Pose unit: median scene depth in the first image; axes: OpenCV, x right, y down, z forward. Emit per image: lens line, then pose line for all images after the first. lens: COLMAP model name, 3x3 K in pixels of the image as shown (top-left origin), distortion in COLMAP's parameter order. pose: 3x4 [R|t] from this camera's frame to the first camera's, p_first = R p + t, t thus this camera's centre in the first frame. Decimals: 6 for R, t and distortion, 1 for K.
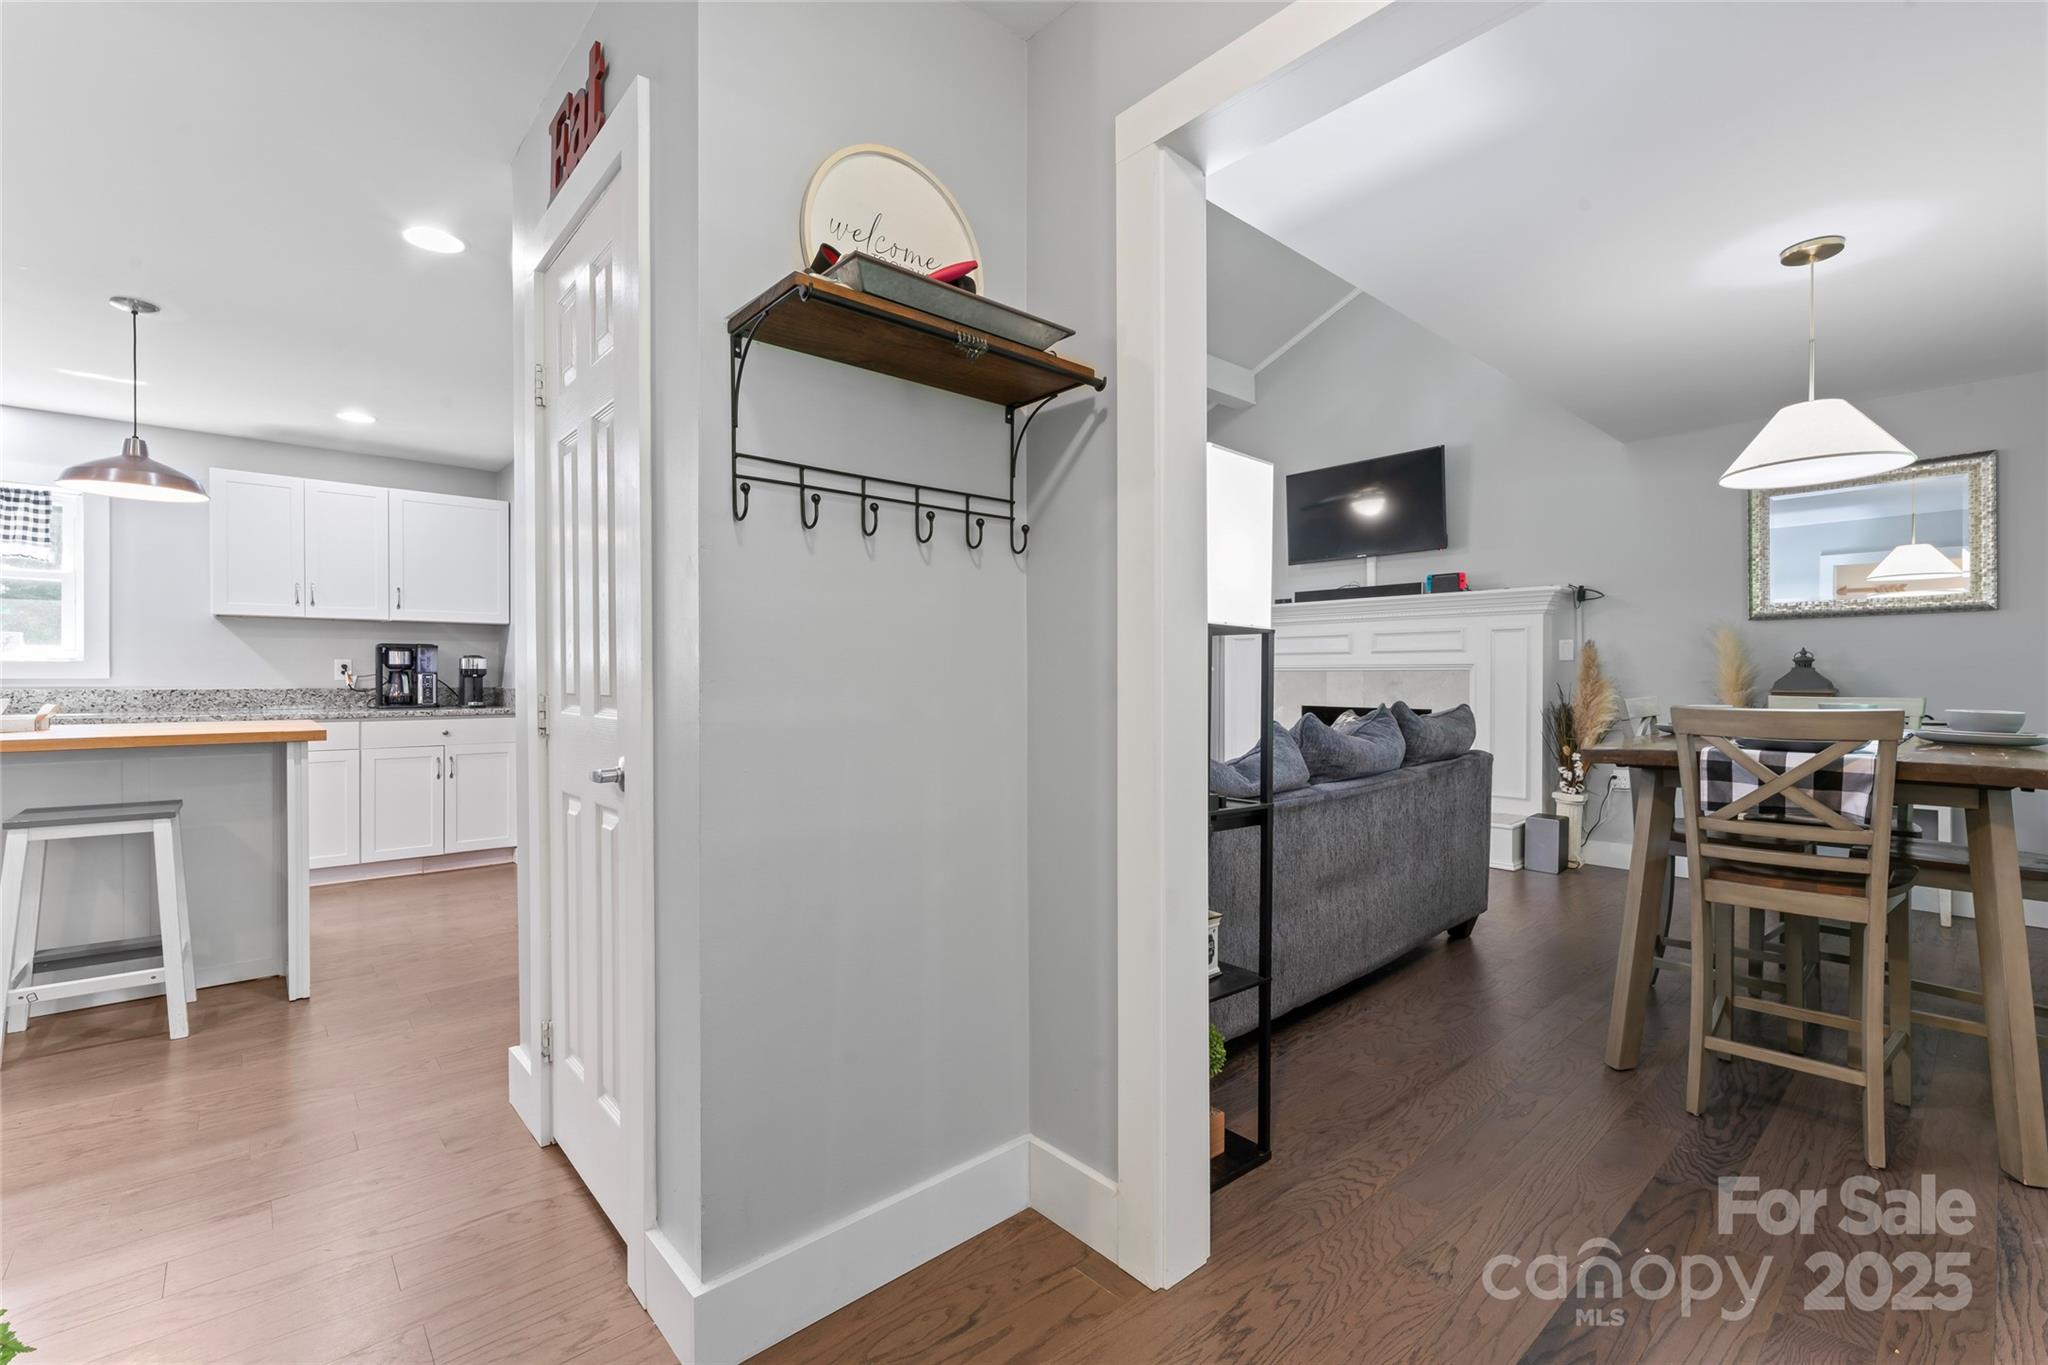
lens RADIAL K [[889.3, 0, 1028.3], [0, 889.3, 679.3], [0, 0, 1]] dist [-0.000023, 0.000130]
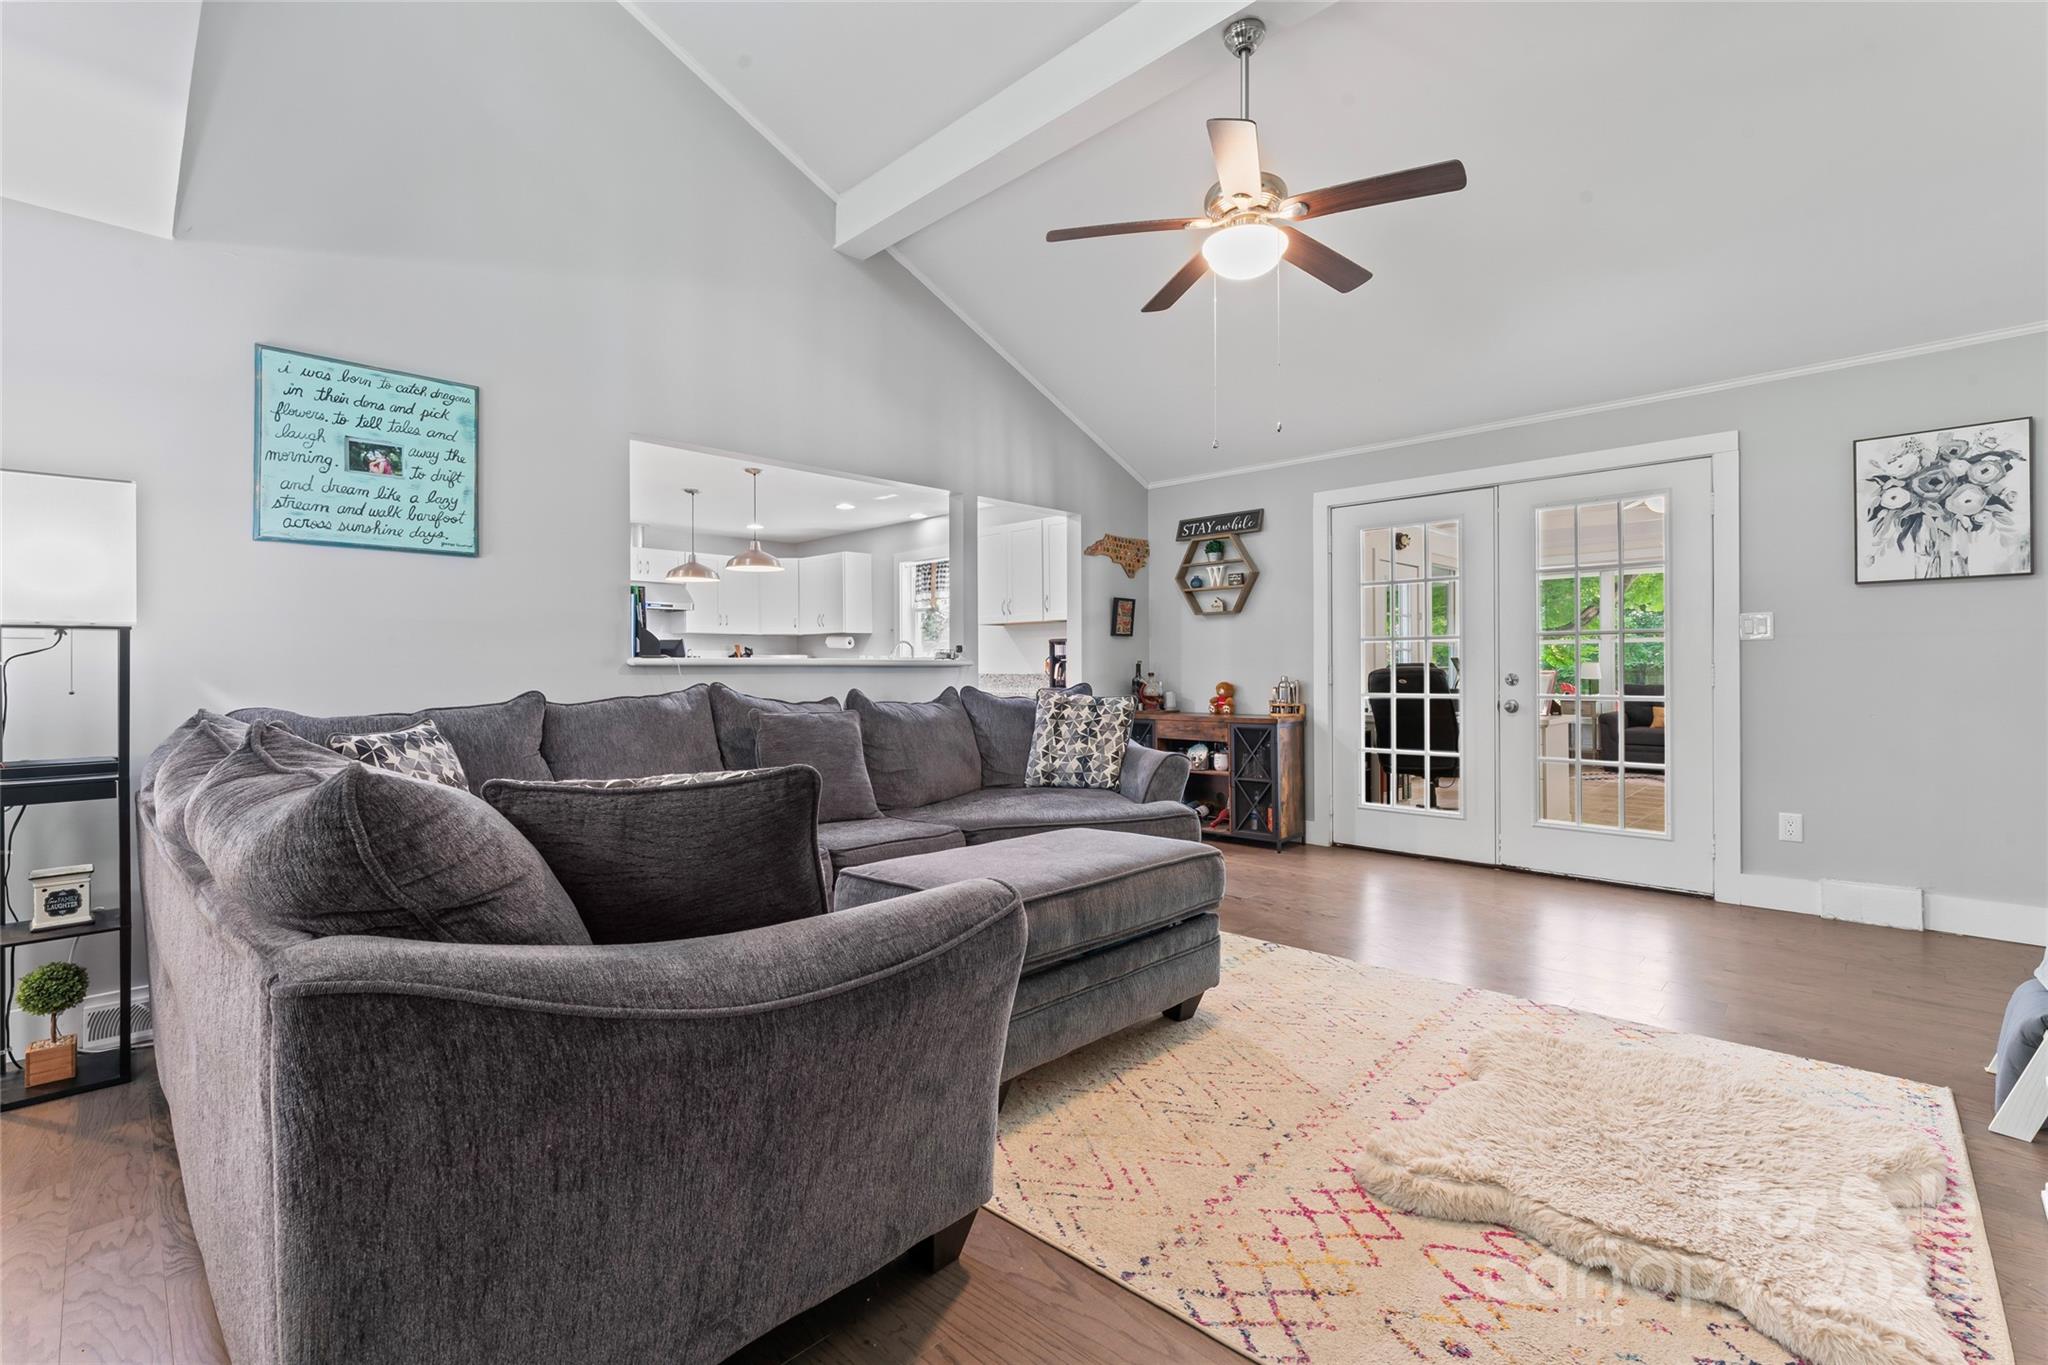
lens RADIAL K [[889.3, 0, 1030.8], [0, 889.3, 670.5], [0, 0, 1]] dist [-0.000023, 0.000130]
pose [[0.080400, 0.003081, -0.996758, 0.545320], [0.002471, 0.999992, 0.003290, 0.000127], [0.996760, -0.002728, 0.080392, 0.867822]]
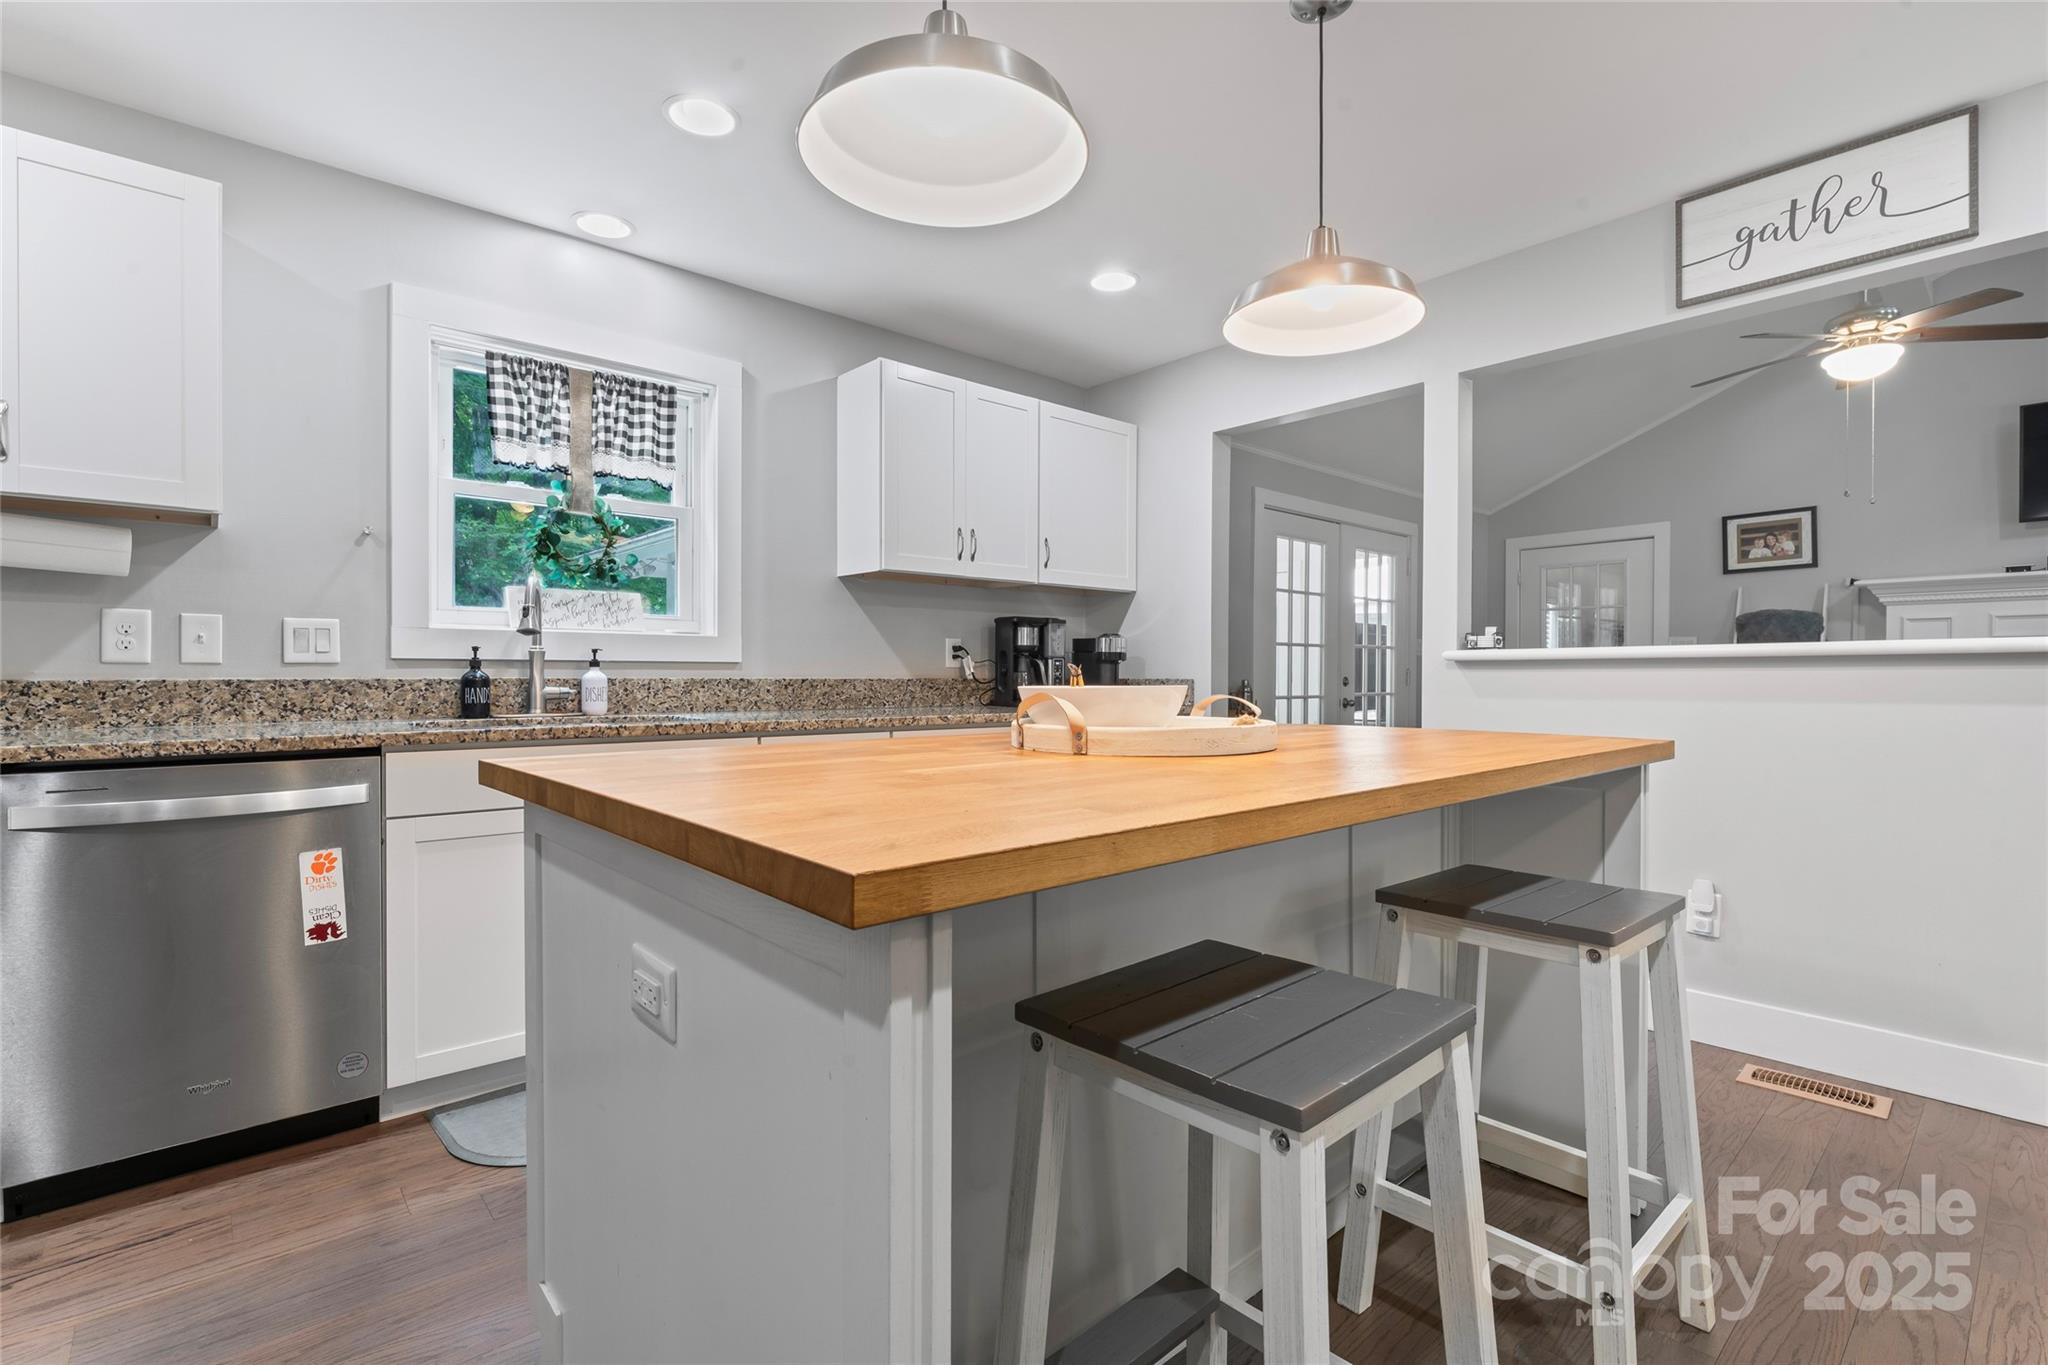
lens RADIAL K [[935.2, 0, 1030.5], [0, 935.2, 692.2], [0, 0, 1]] dist [-0.001449, 0.000978]
pose [[0.999971, 0.000448, 0.007620, -0.724458], [-0.000556, 0.999899, 0.014188, 0.010436], [-0.007612, -0.014192, 0.999870, 0.240766]]
